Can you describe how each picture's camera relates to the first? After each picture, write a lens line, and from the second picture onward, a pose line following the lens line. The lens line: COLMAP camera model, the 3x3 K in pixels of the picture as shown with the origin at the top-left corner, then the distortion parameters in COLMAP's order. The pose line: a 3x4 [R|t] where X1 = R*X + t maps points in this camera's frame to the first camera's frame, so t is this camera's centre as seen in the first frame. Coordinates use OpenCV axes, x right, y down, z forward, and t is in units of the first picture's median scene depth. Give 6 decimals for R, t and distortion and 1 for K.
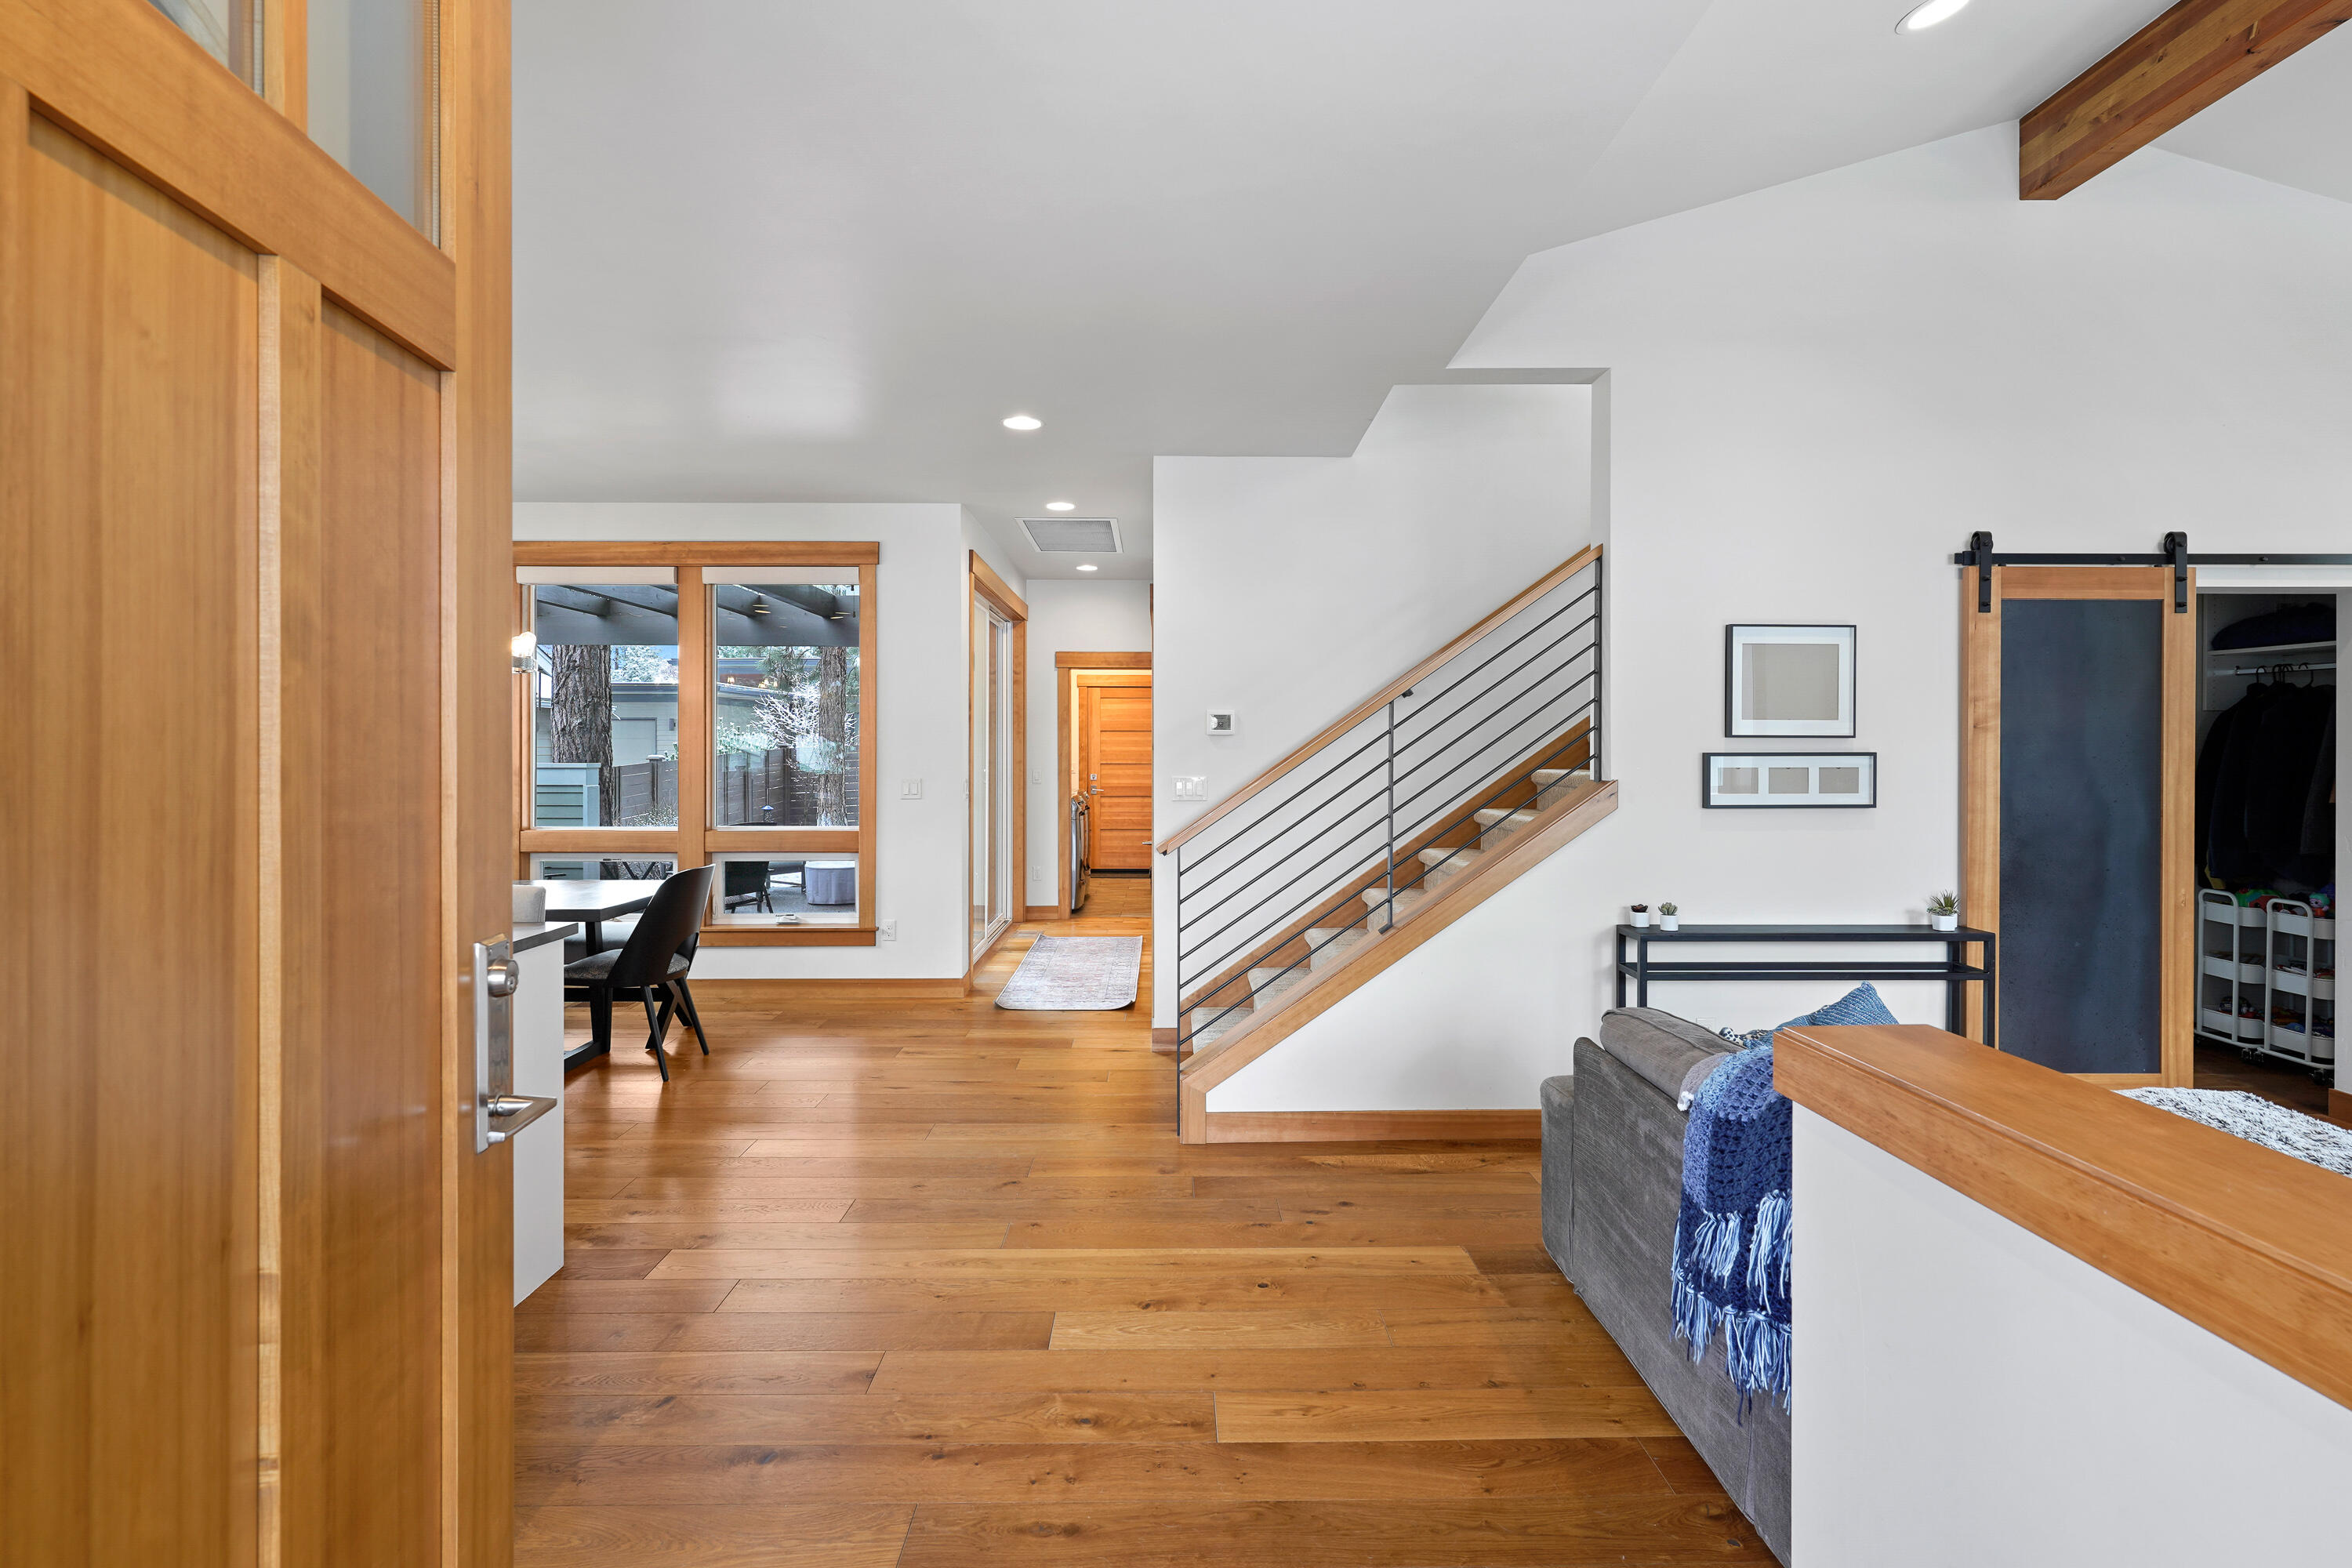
lens RADIAL K [[1162.7, 0, 1182.5], [0, 1162.7, 733.1], [0, 0, 1]] dist [-0.004376, 0.007238]
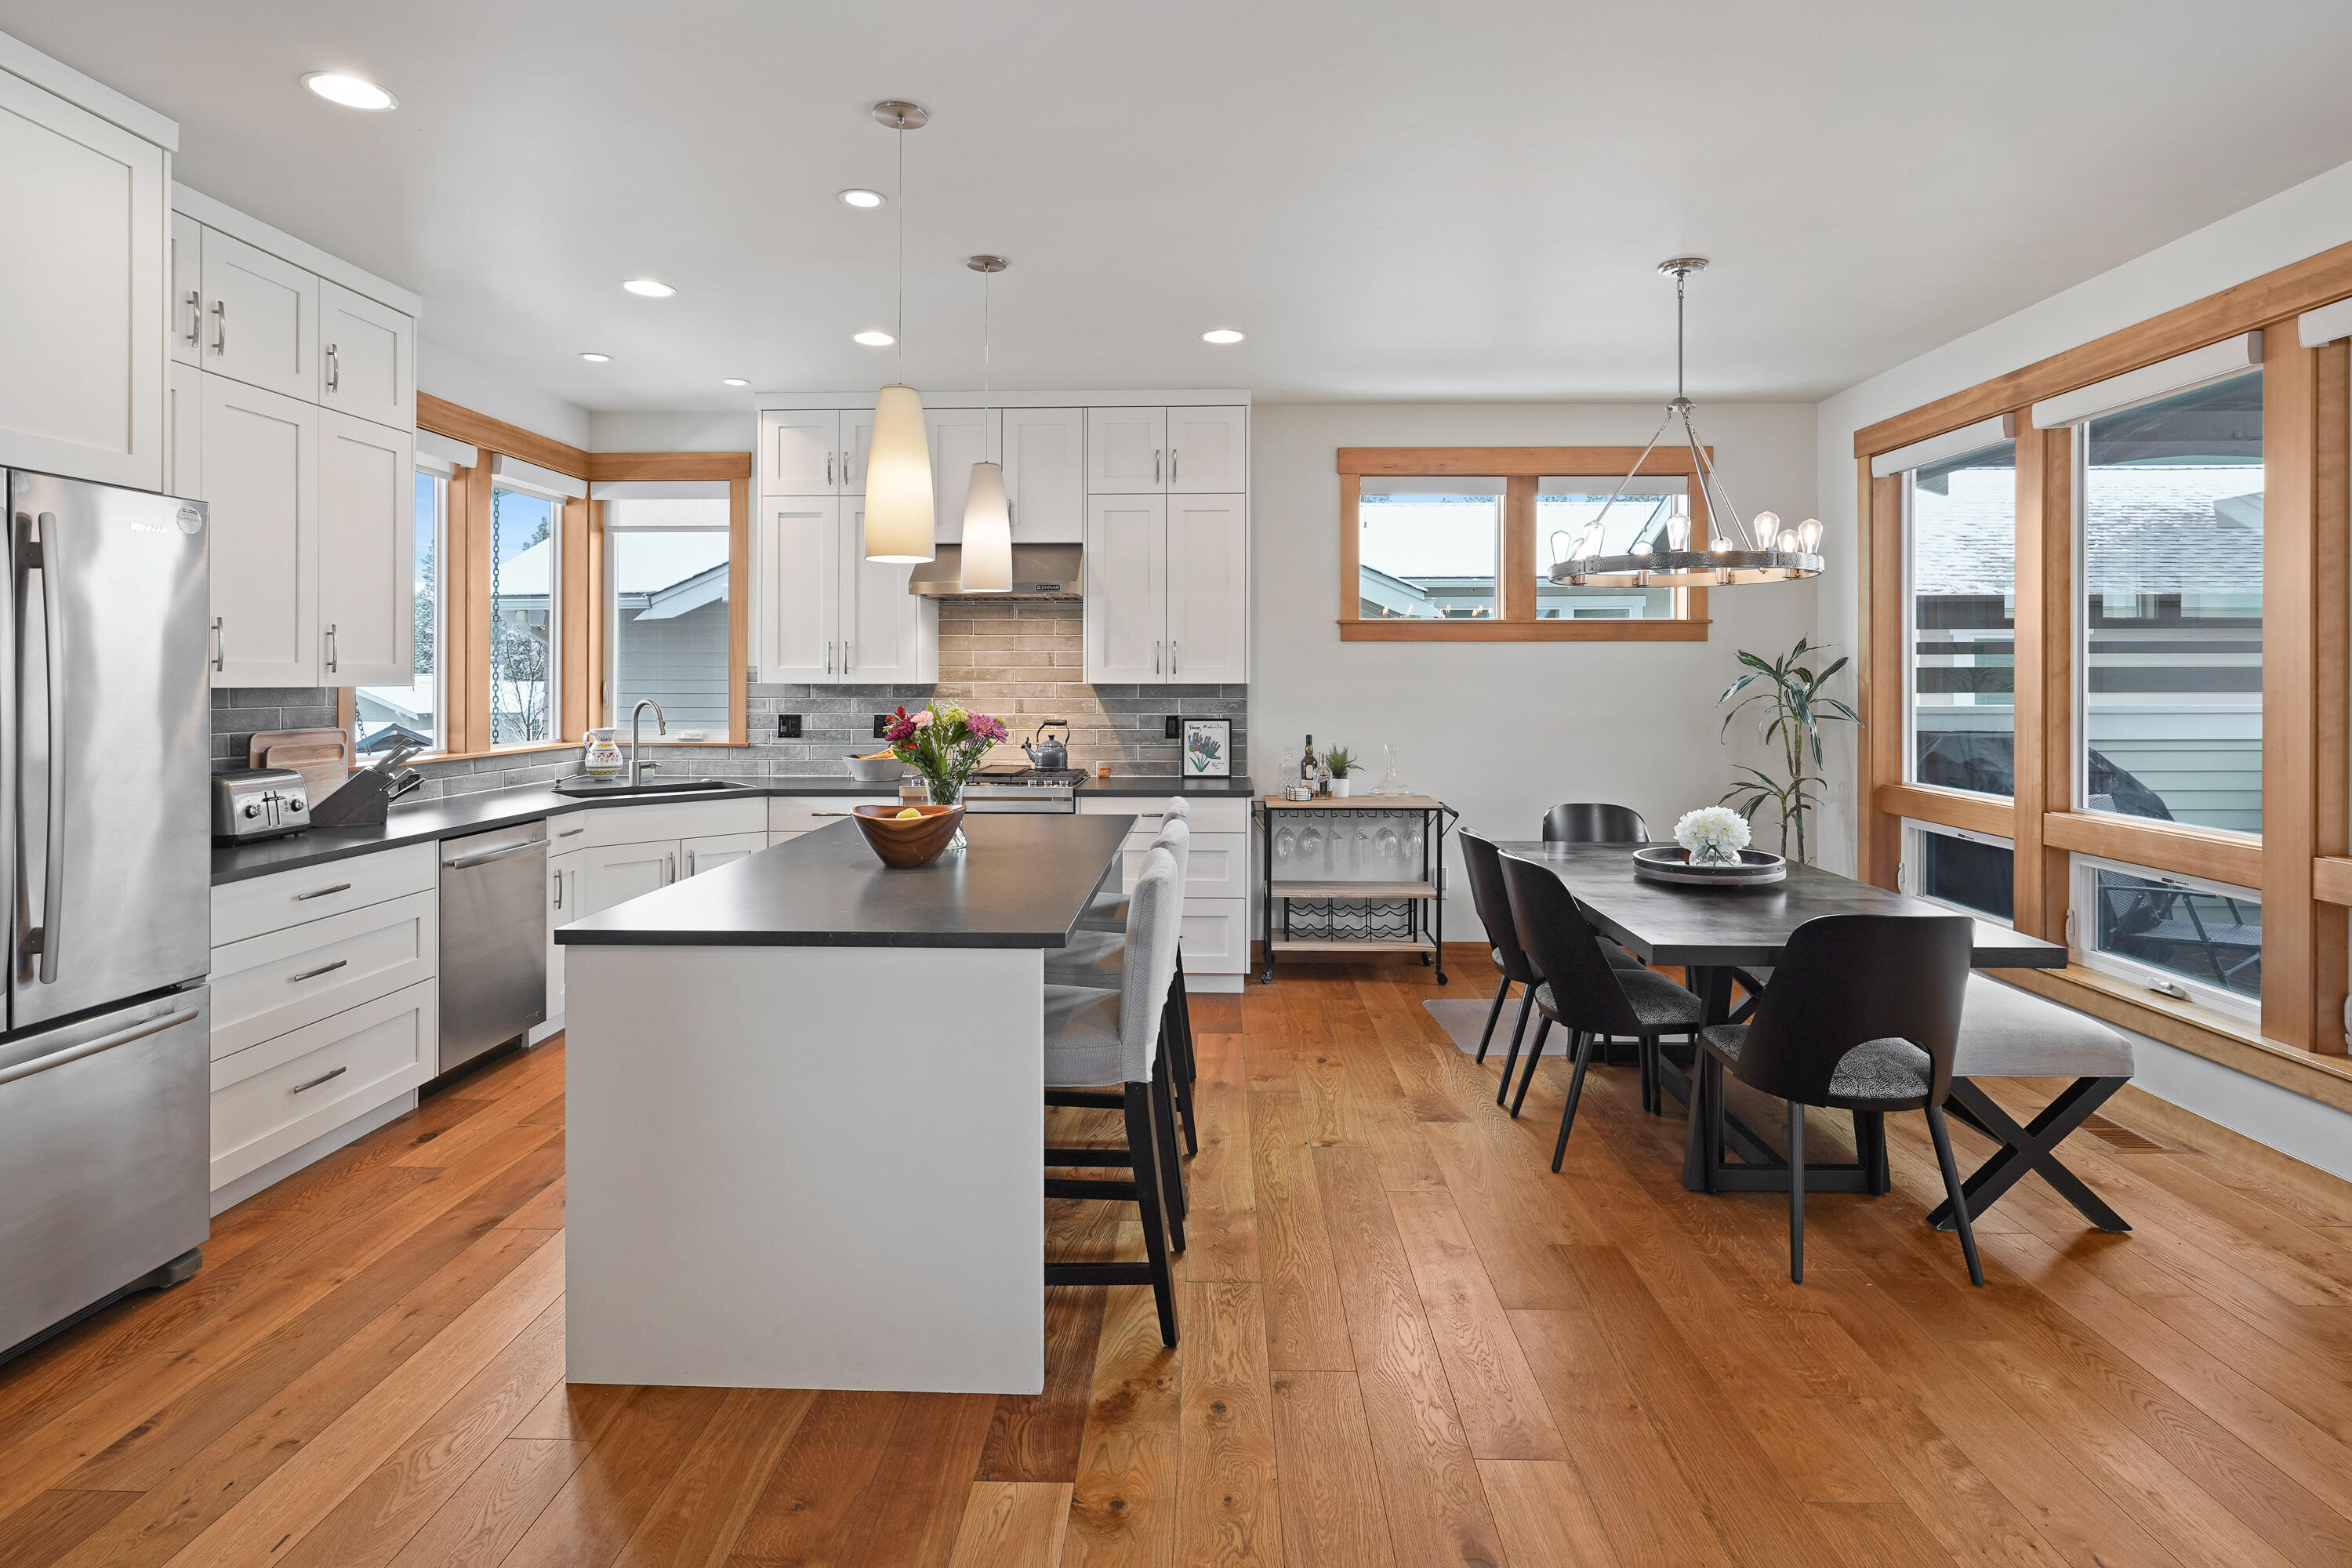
lens RADIAL K [[1162.7, 0, 1185.8], [0, 1162.7, 680.4], [0, 0, 1]] dist [-0.004376, 0.007238]
pose [[-0.044404, 0.001130, -0.999013, 0.122468], [0.016422, 0.999865, 0.000401, 0.002781], [0.998879, -0.016388, -0.044416, 0.717596]]
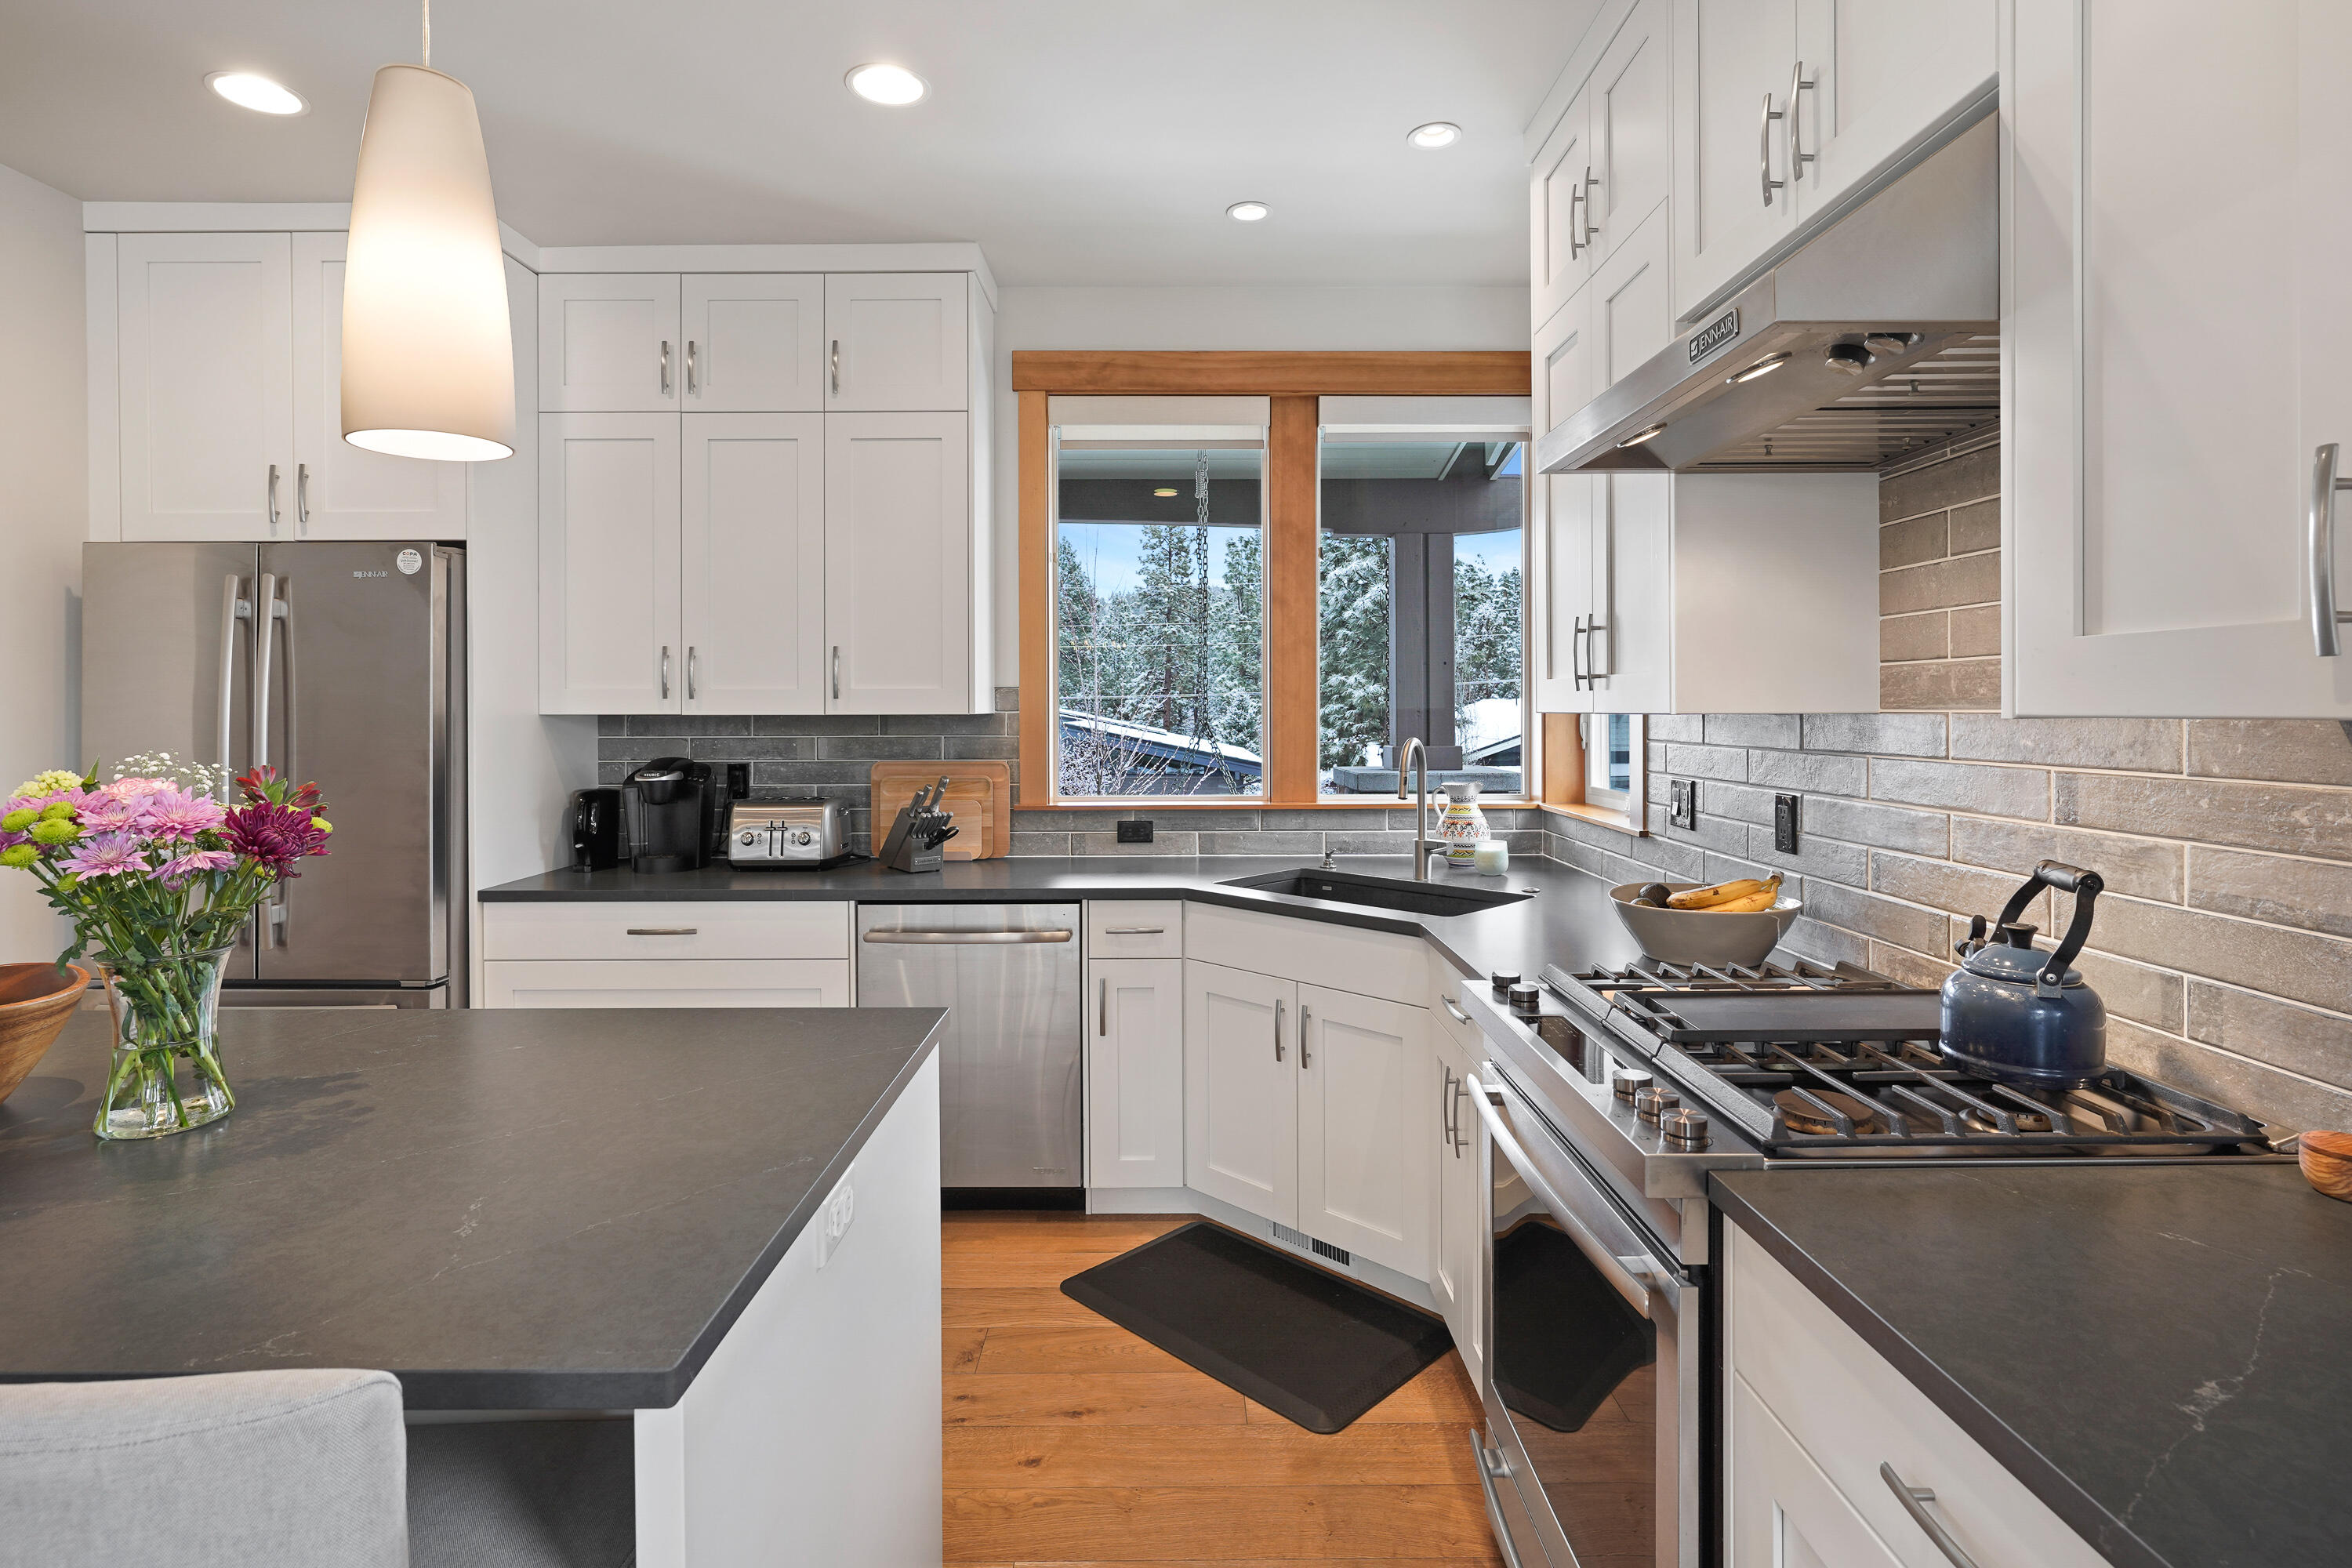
lens RADIAL K [[1162.7, 0, 1186.0], [0, 1162.7, 716.8], [0, 0, 1]] dist [-0.004376, 0.007238]
pose [[-0.999995, 0.002898, -0.001393, -0.780293], [0.002914, 0.999934, -0.011101, 0.007791], [0.001361, -0.011105, -0.999937, 0.814185]]
